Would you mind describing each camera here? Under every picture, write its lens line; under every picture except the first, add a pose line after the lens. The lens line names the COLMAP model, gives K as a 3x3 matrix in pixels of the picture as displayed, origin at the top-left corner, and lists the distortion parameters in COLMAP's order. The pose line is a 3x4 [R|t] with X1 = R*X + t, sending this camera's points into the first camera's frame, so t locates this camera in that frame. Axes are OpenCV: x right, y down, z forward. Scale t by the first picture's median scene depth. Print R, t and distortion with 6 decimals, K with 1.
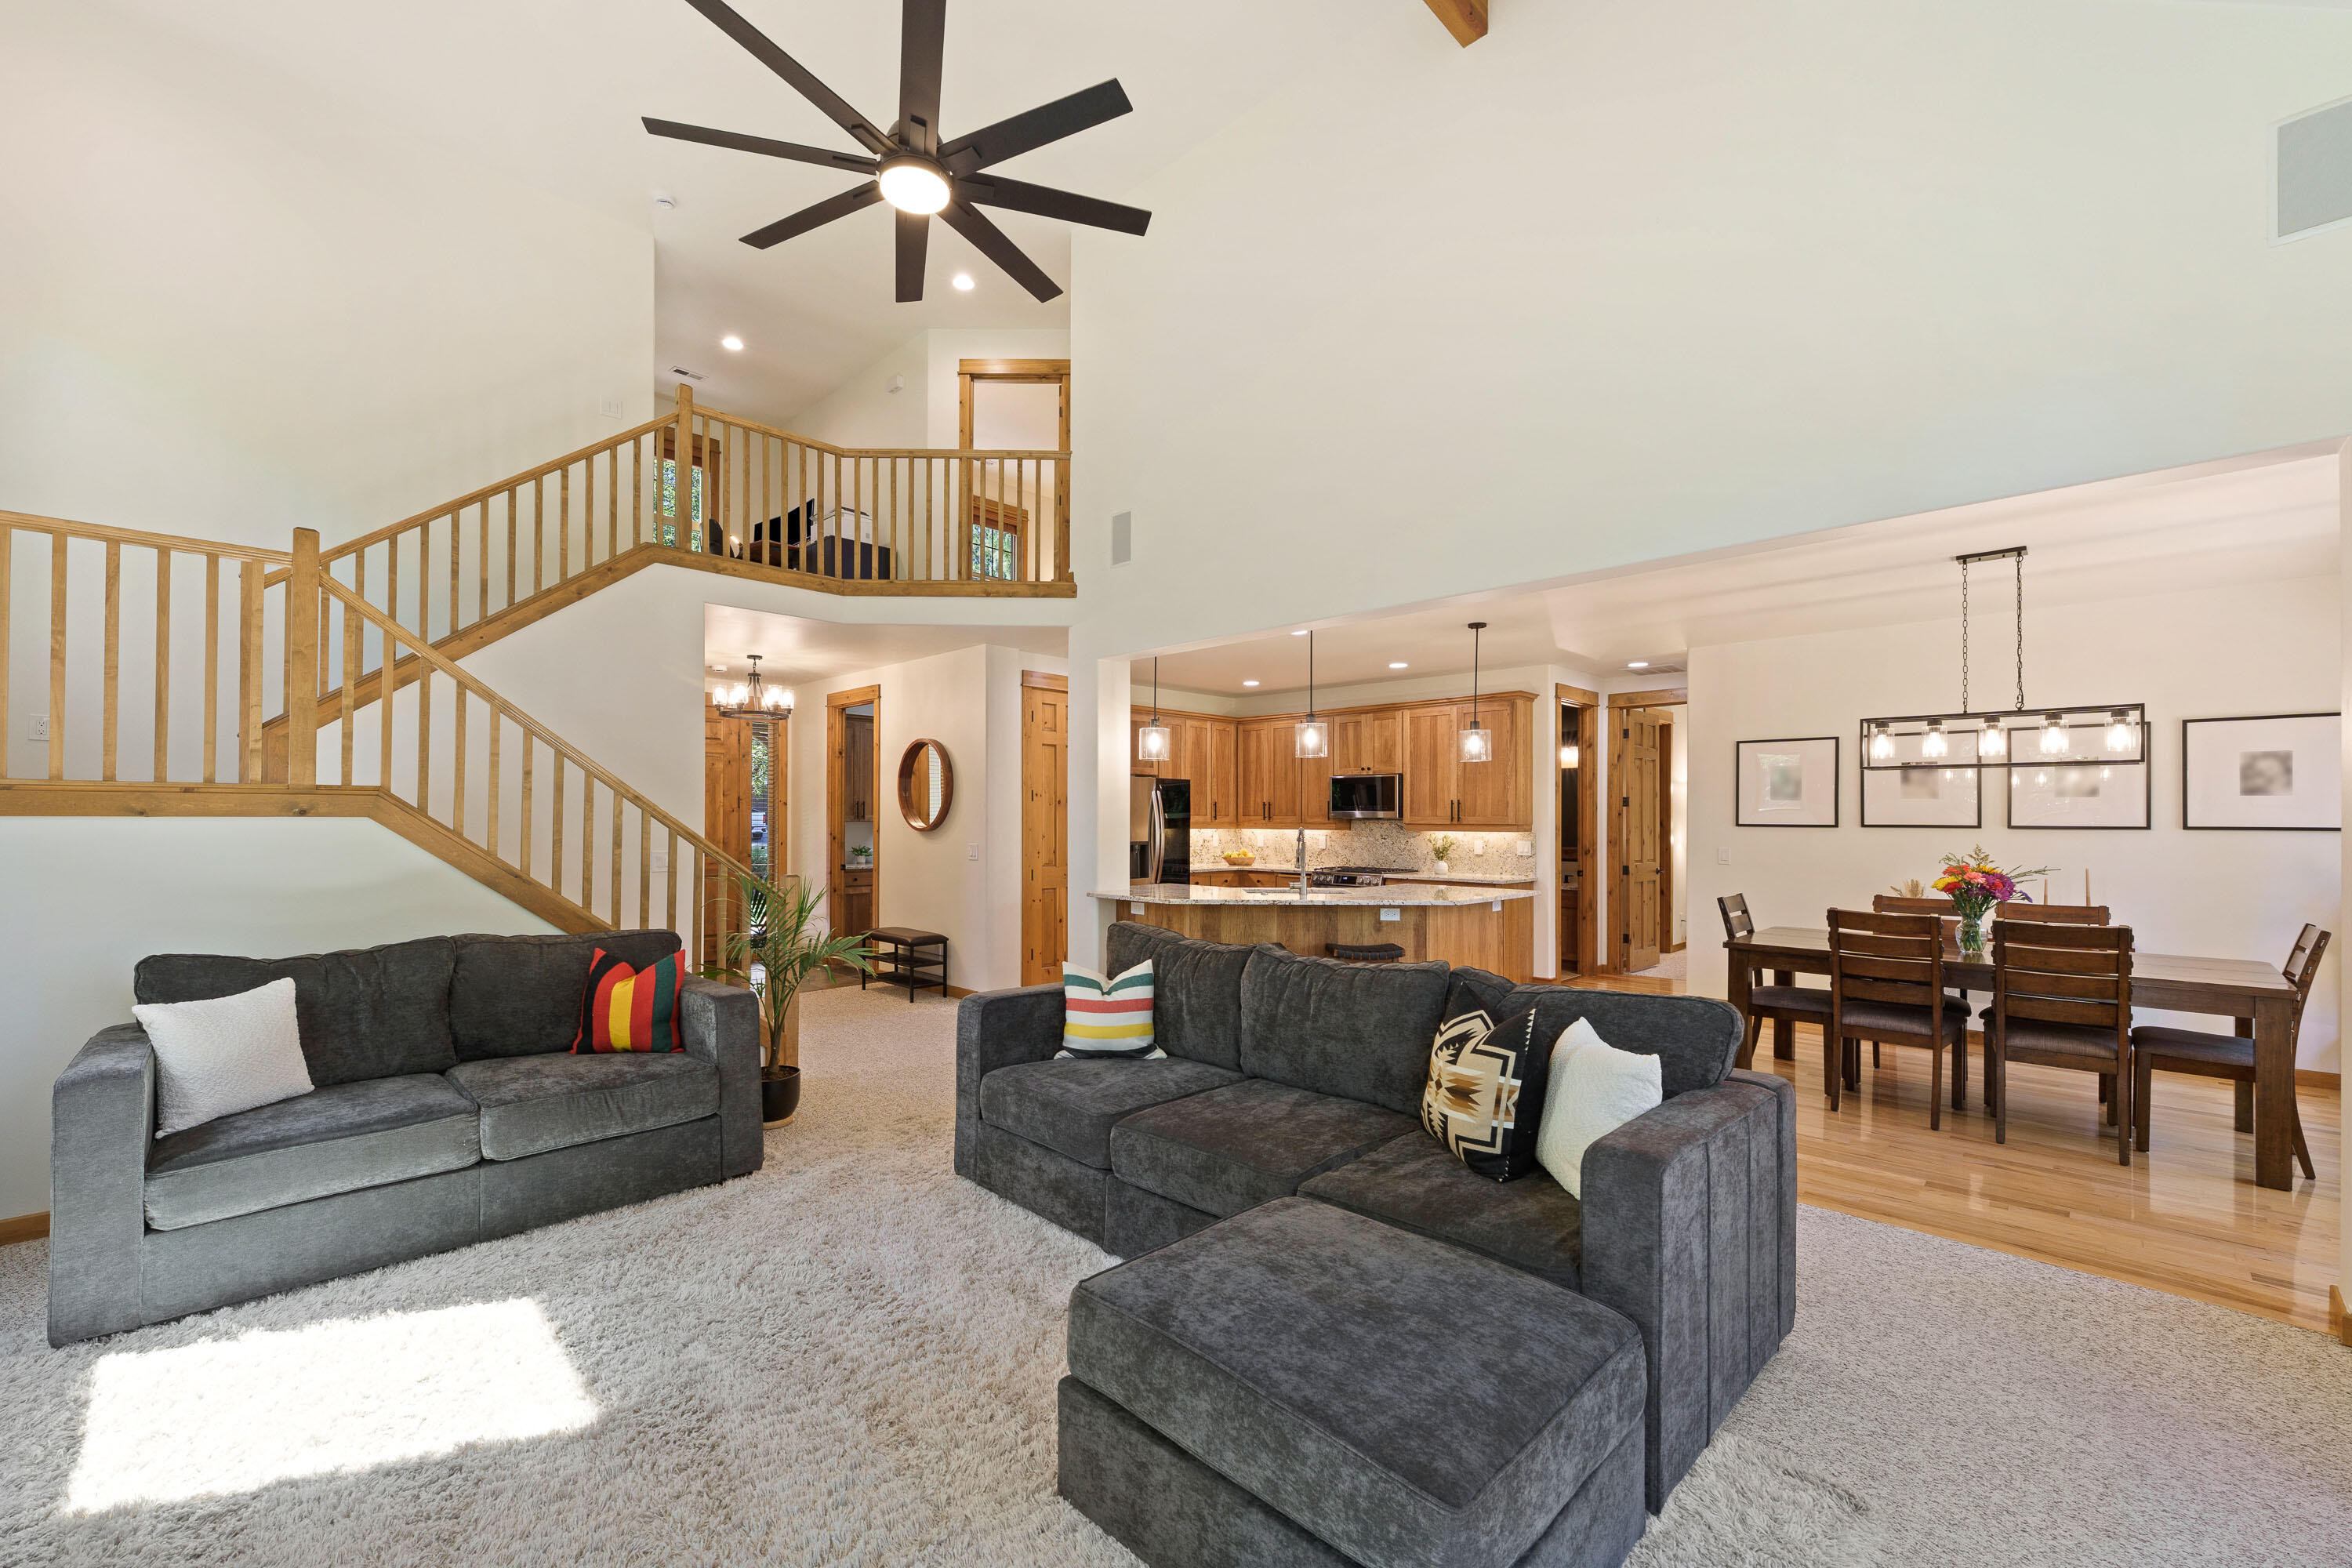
lens RADIAL K [[966.7, 0, 1169.4], [0, 966.7, 817.1], [0, 0, 1]] dist [-0.000610, -0.000081]
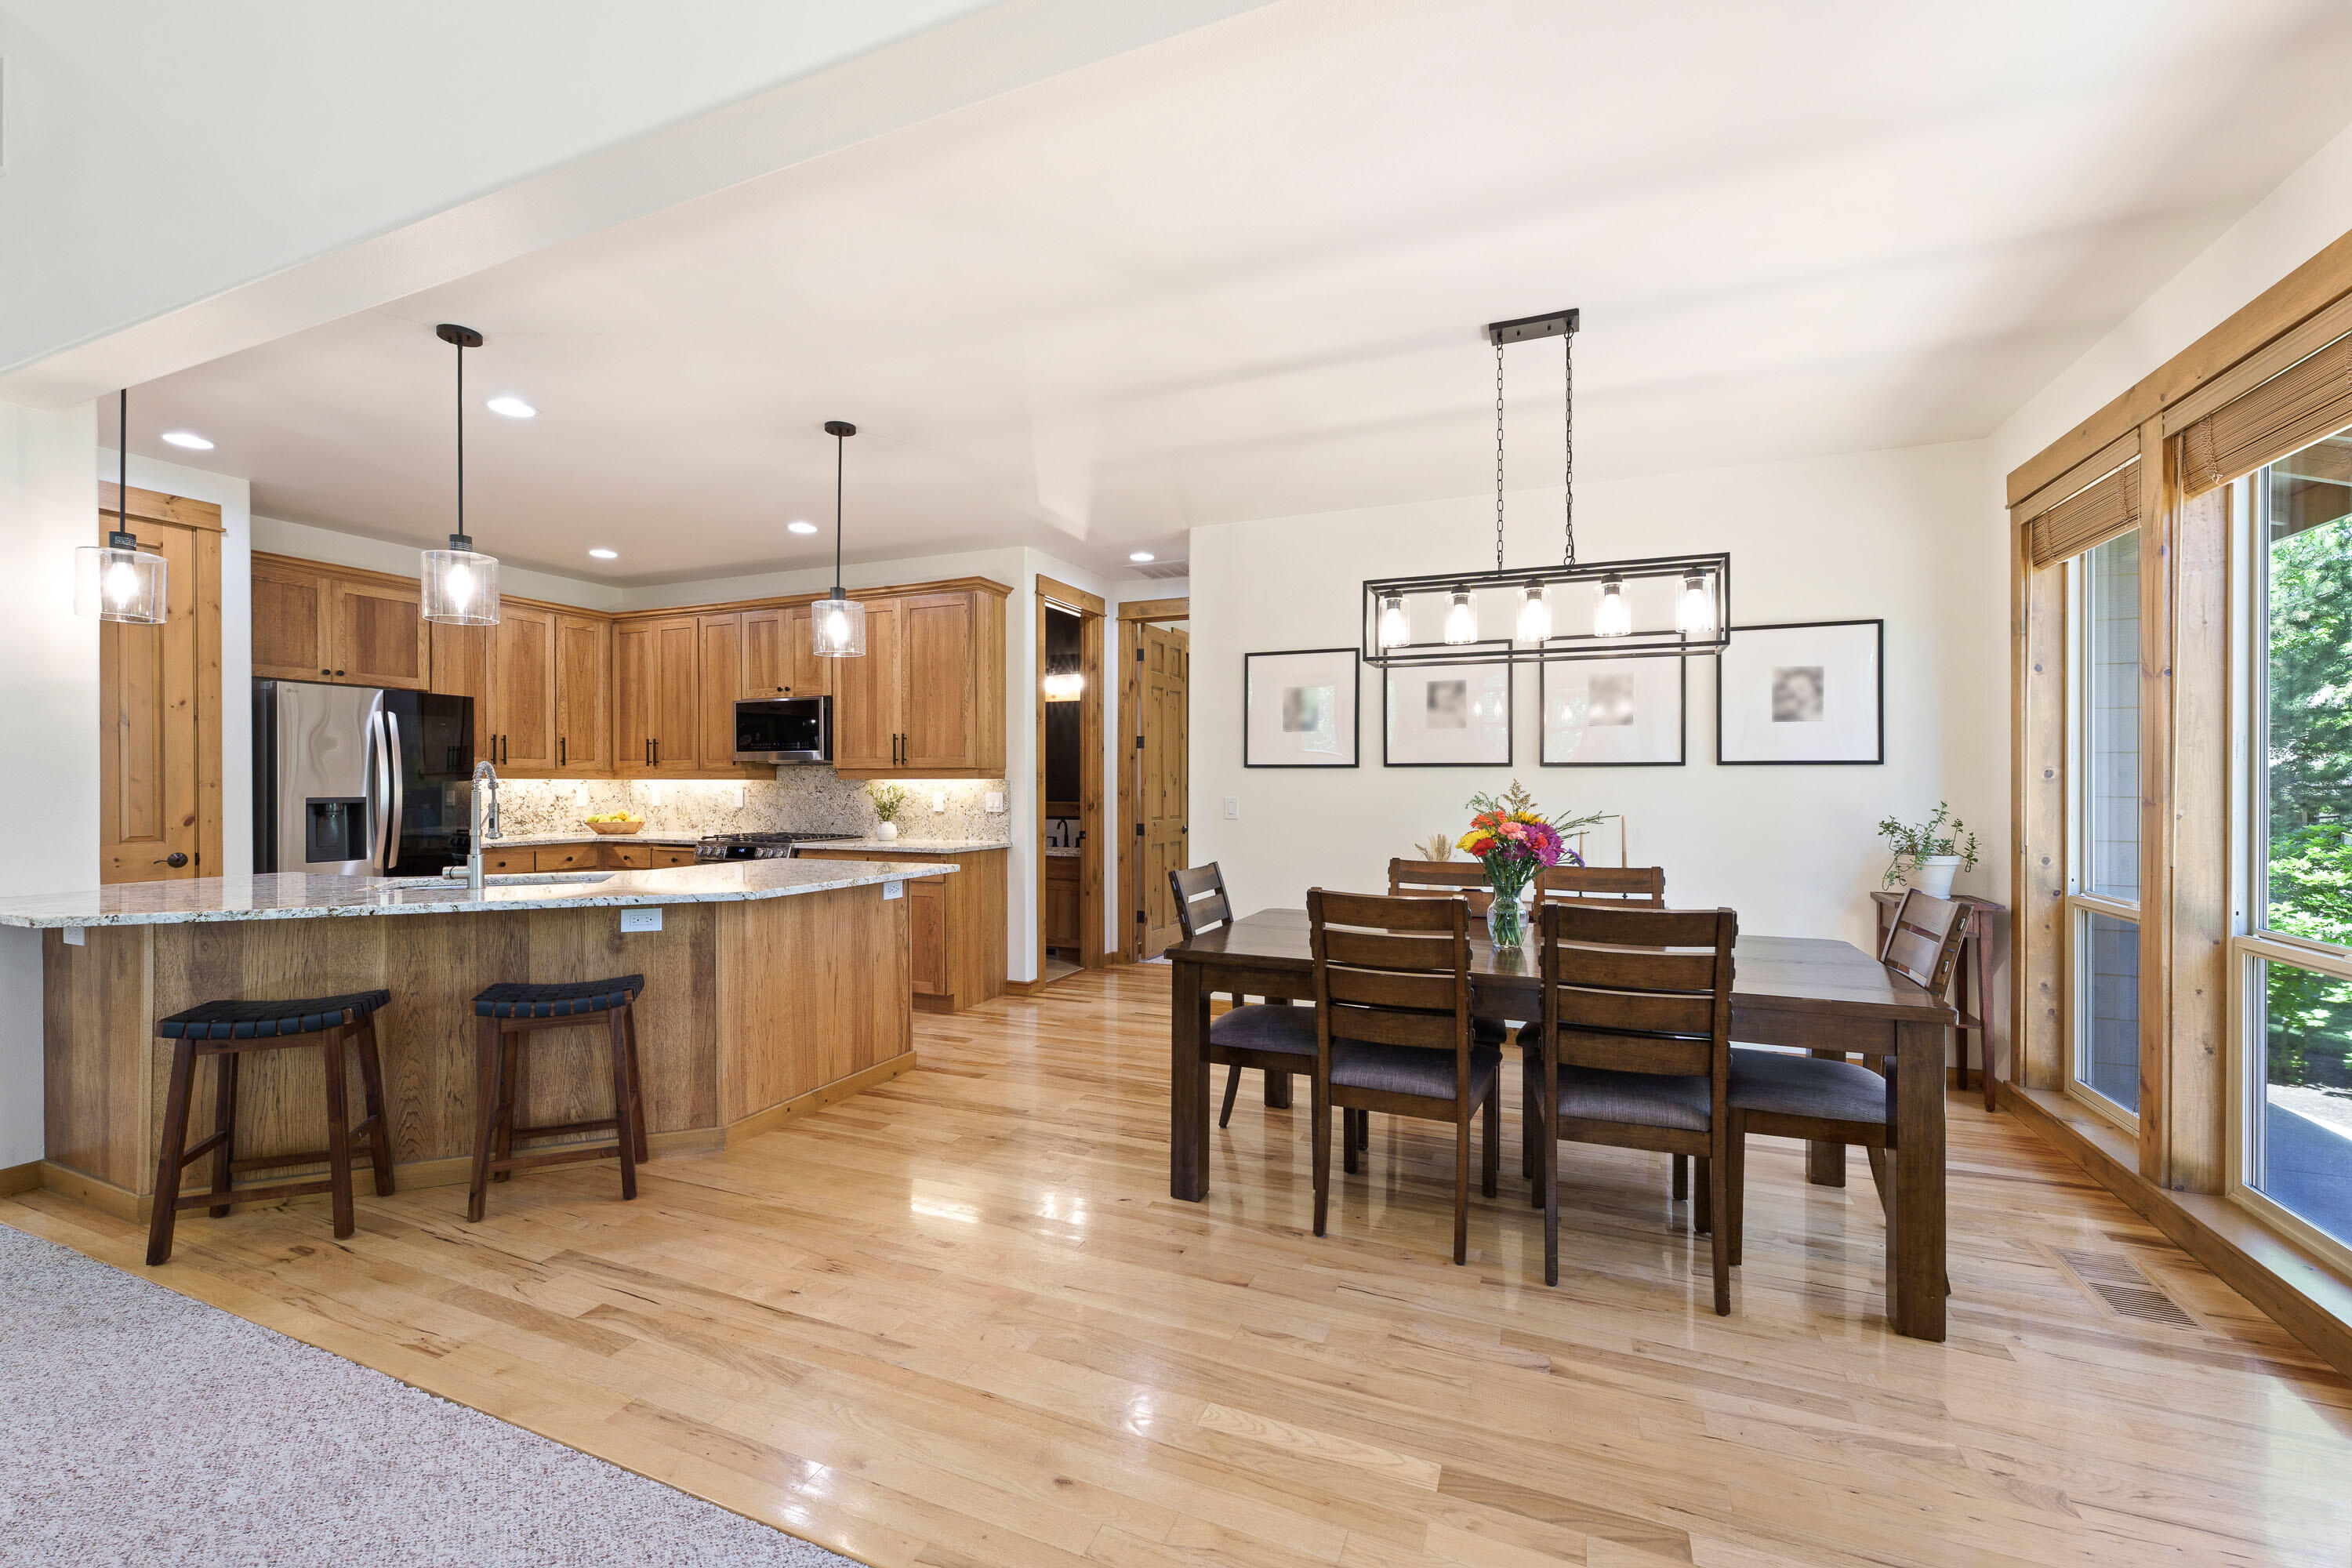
lens RADIAL K [[966.7, 0, 1180.2], [0, 966.7, 786.0], [0, 0, 1]] dist [-0.000610, -0.000081]
pose [[0.928478, -0.003277, 0.371373, 0.227370], [0.001661, 0.999988, 0.004670, 0.017145], [-0.371384, -0.003719, 0.928472, 0.282539]]
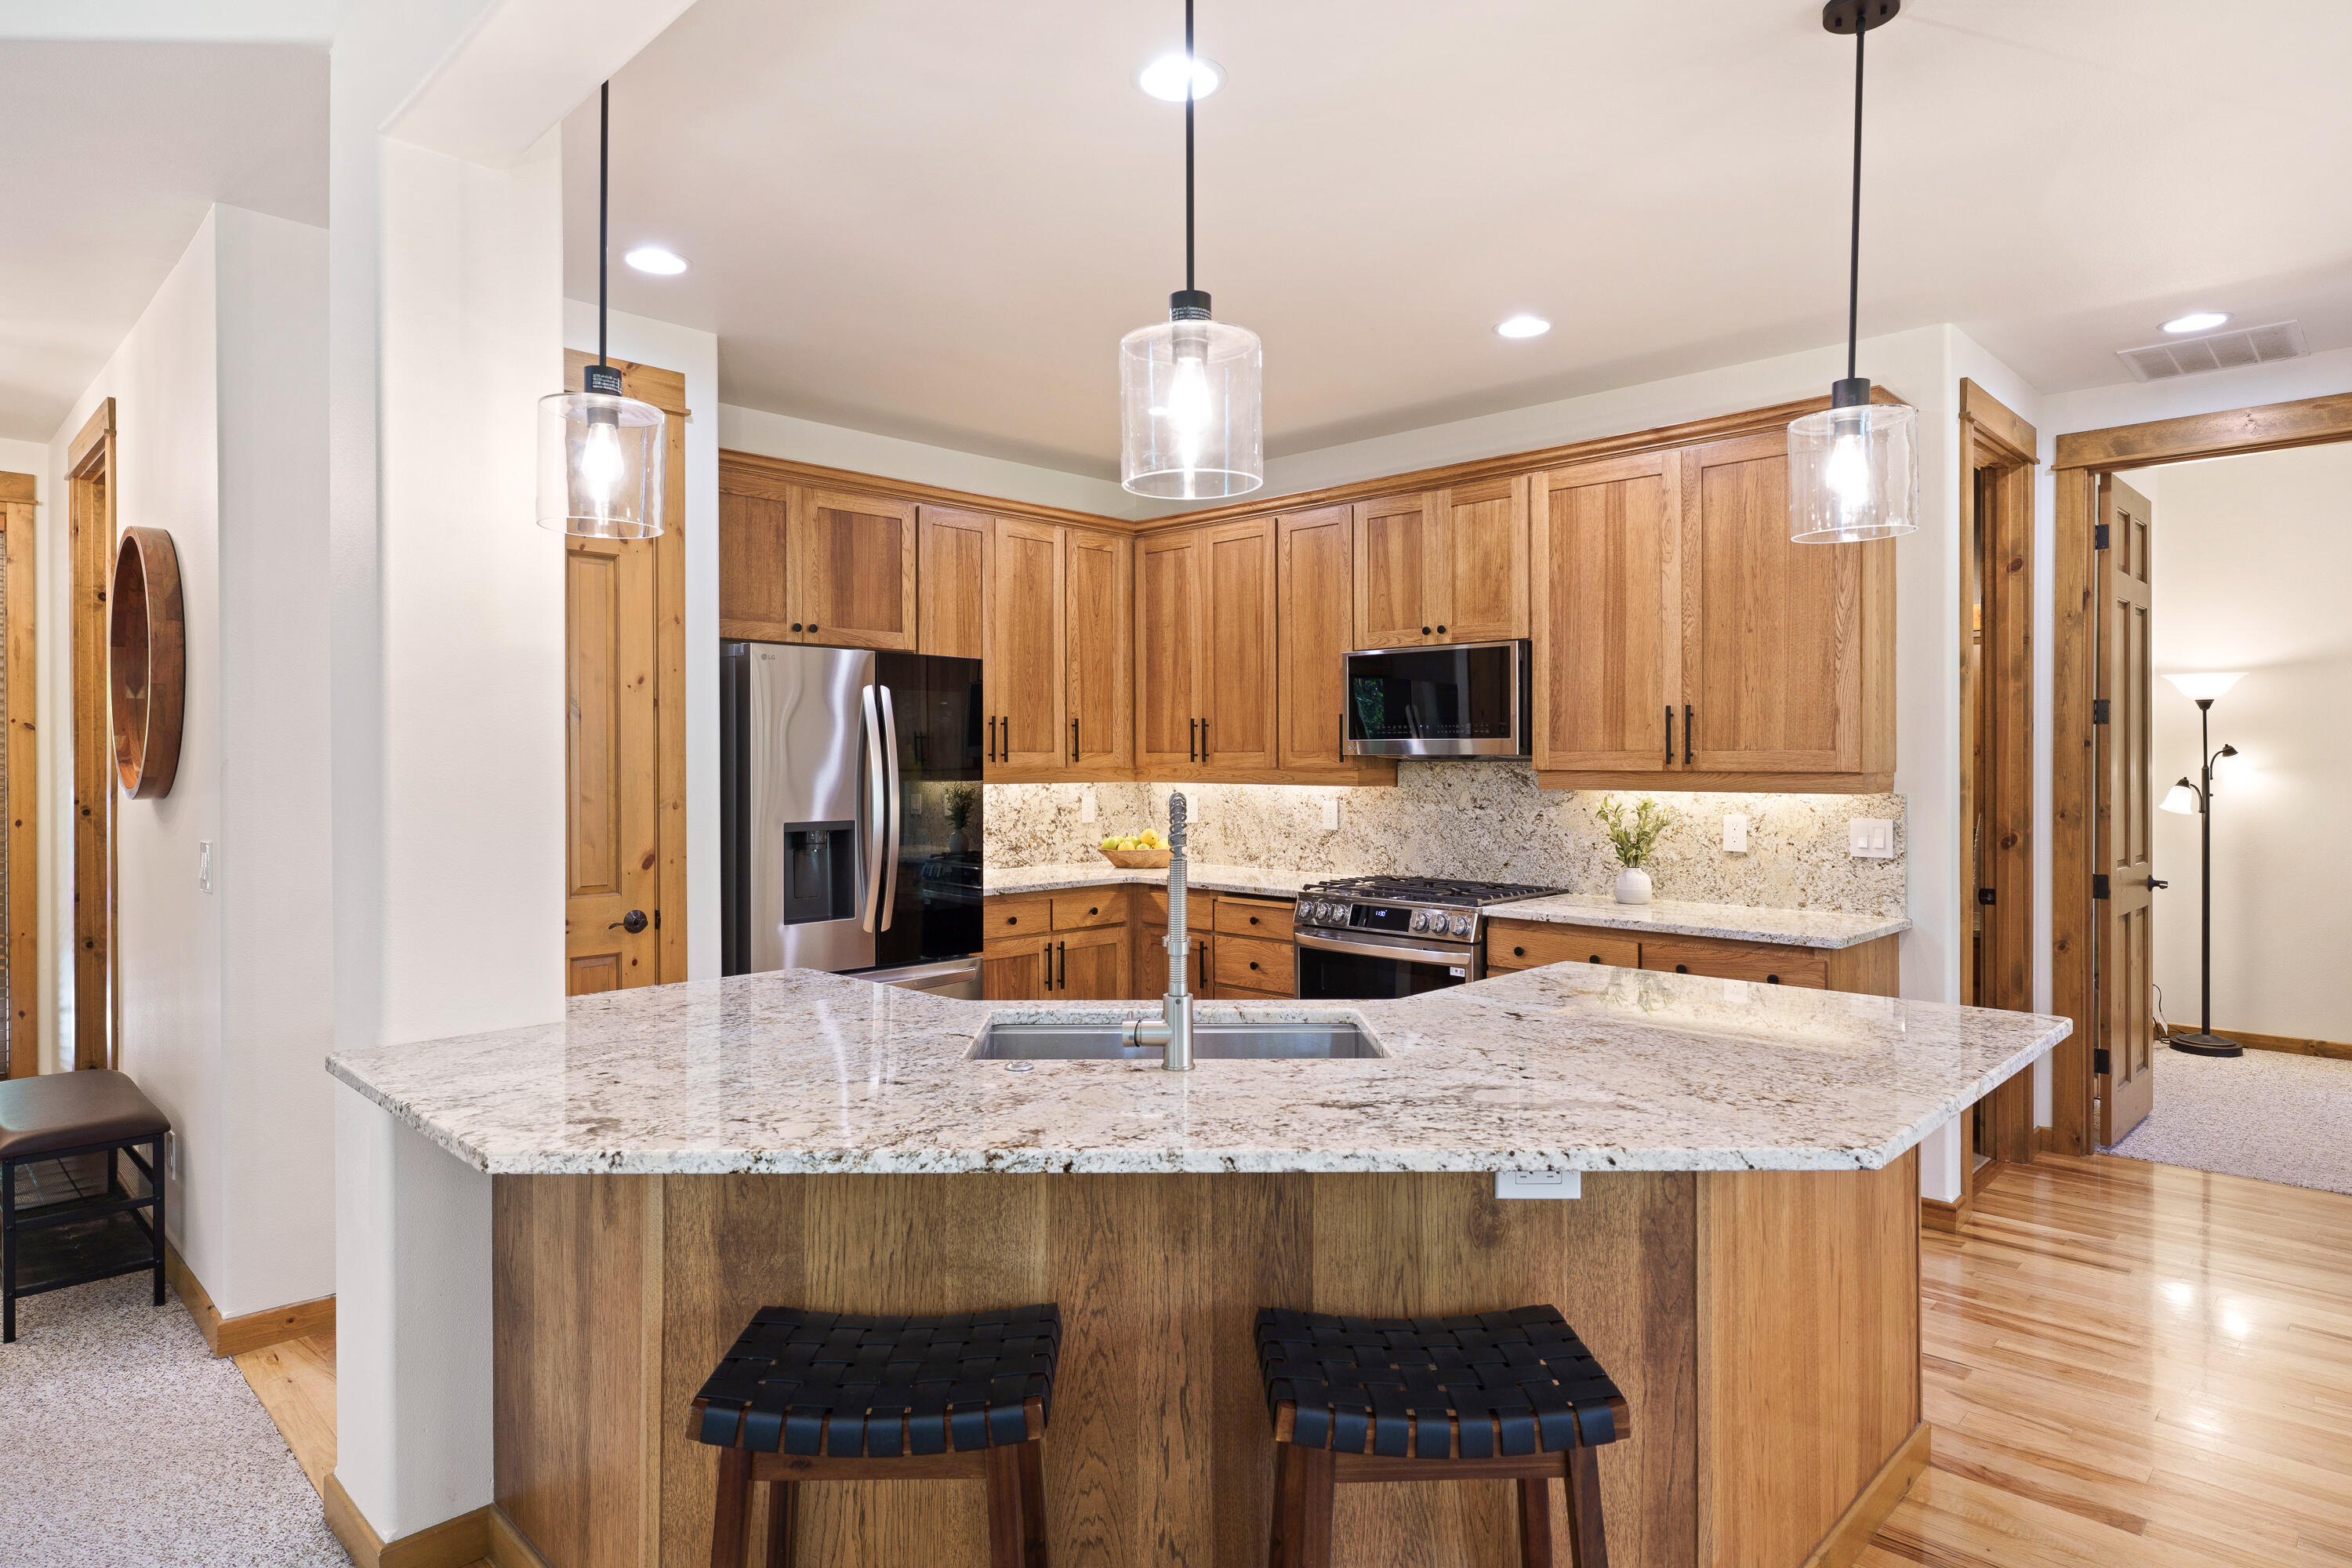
lens RADIAL K [[1314.0, 0, 1182.3], [0, 1314.0, 766.8], [0, 0, 1]] dist [-0.001430, 0.001117]
pose [[0.999941, -0.003871, 0.010103, 0.103790], [0.003792, 0.999962, 0.007801, 0.000864], [-0.010133, -0.007762, 0.999919, 0.508283]]
